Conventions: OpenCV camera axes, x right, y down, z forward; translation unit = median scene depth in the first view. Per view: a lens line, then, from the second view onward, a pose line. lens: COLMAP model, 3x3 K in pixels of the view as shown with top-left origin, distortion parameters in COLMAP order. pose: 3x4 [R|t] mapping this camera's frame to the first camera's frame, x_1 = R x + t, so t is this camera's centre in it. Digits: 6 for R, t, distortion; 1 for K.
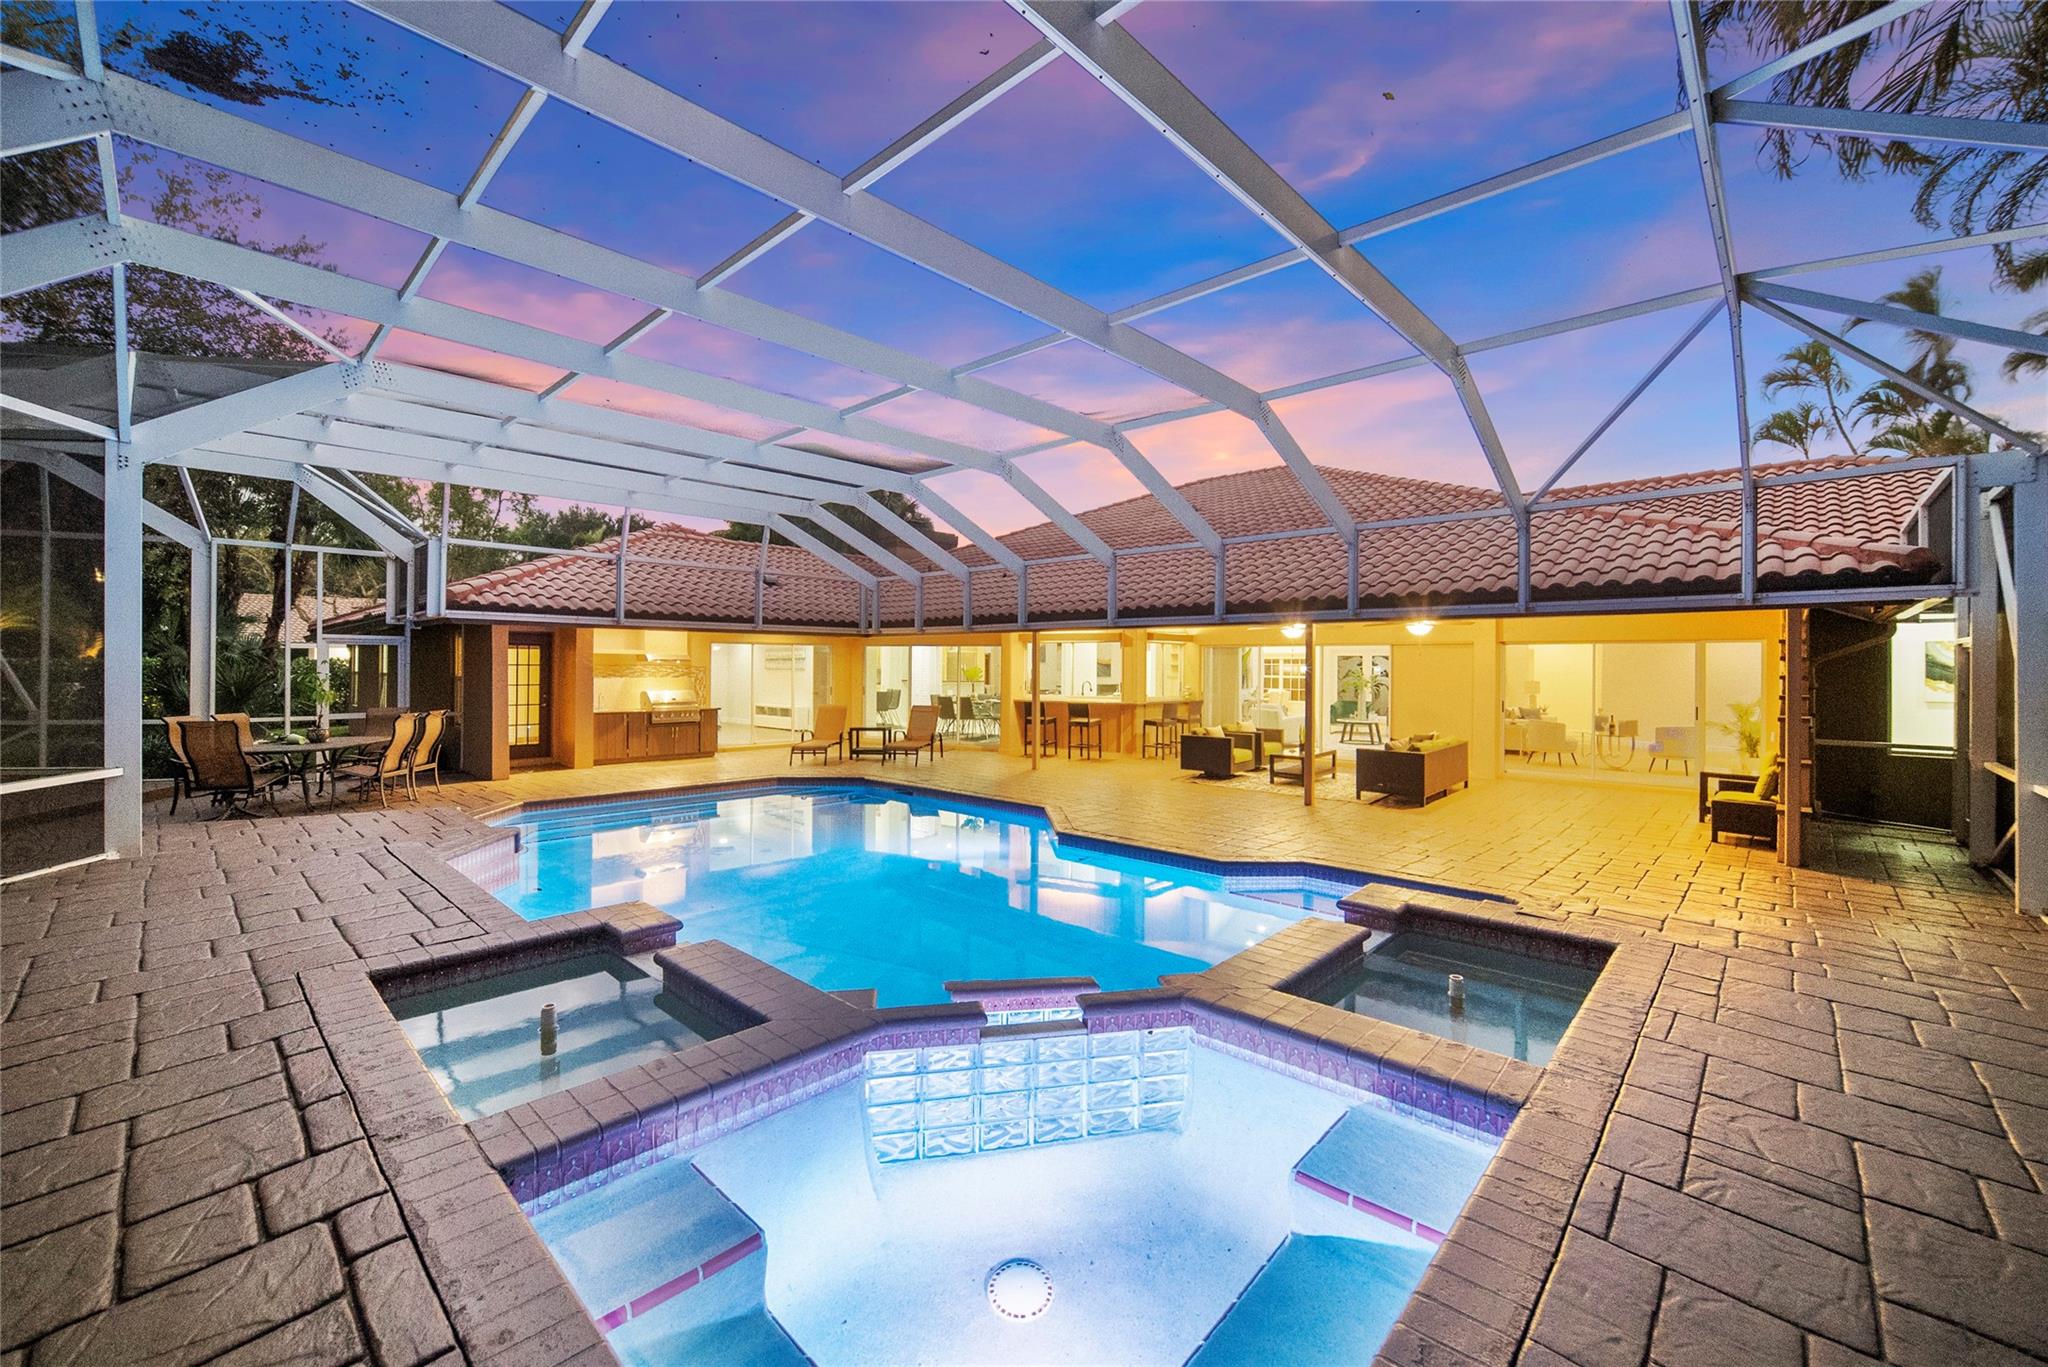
lens RADIAL K [[784.2, 0, 1011.7], [0, 784.2, 668.5], [0, 0, 1]] dist [-0.002034, 0.002701]
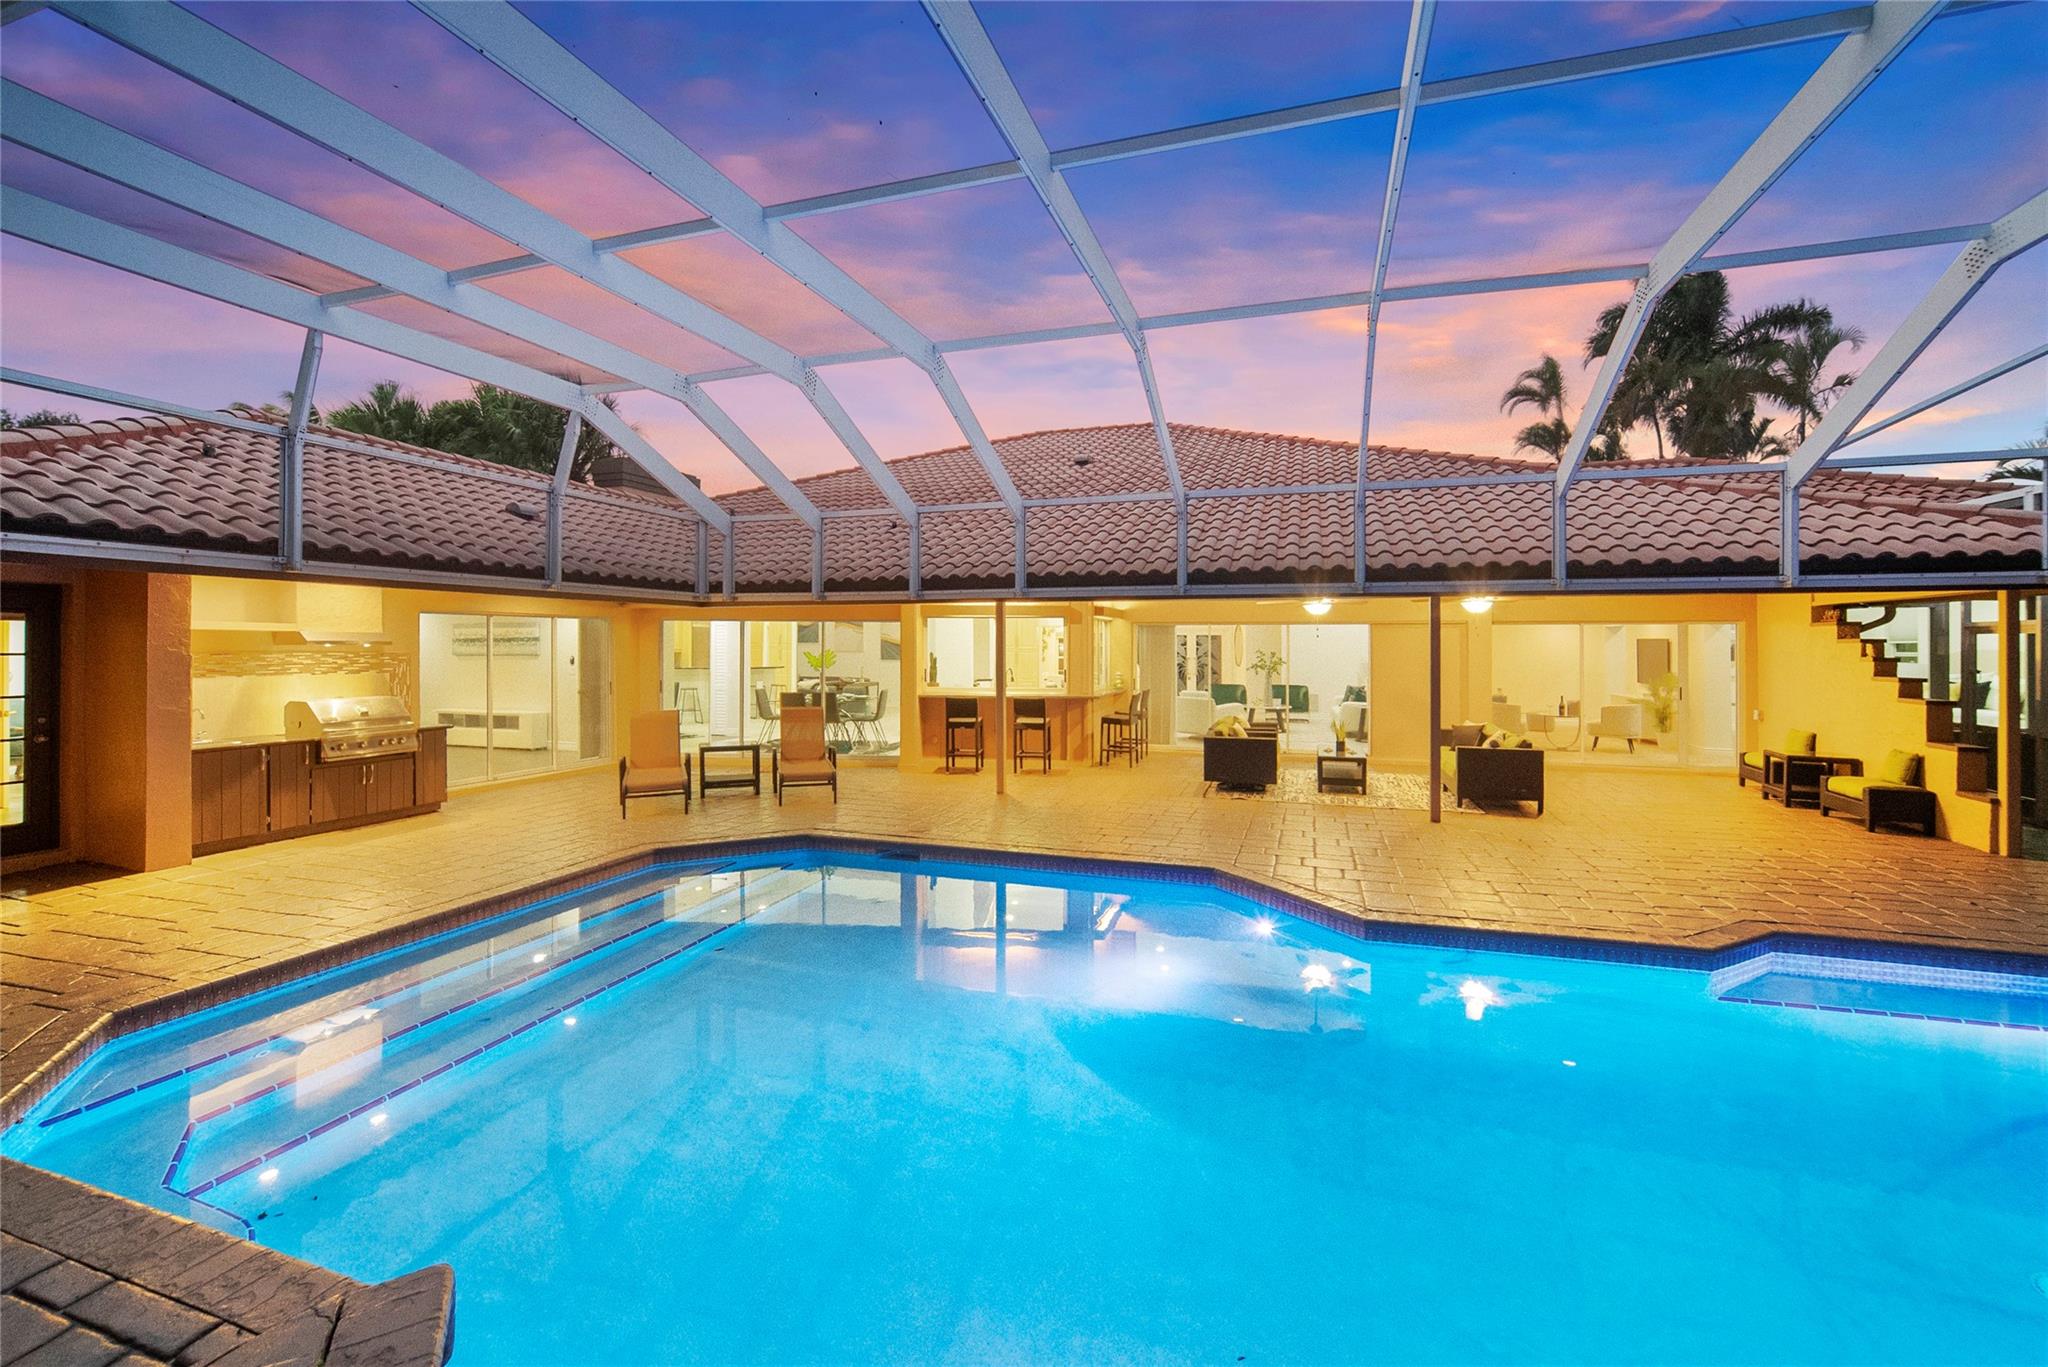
lens RADIAL K [[841.8, 0, 1037.1], [0, 841.8, 667.8], [0, 0, 1]] dist [0.004094, 0.000737]
pose [[0.906352, -0.015218, 0.422250, -0.246280], [0.004987, 0.999667, 0.025324, -0.005627], [-0.422494, -0.020846, 0.906126, 0.264794]]
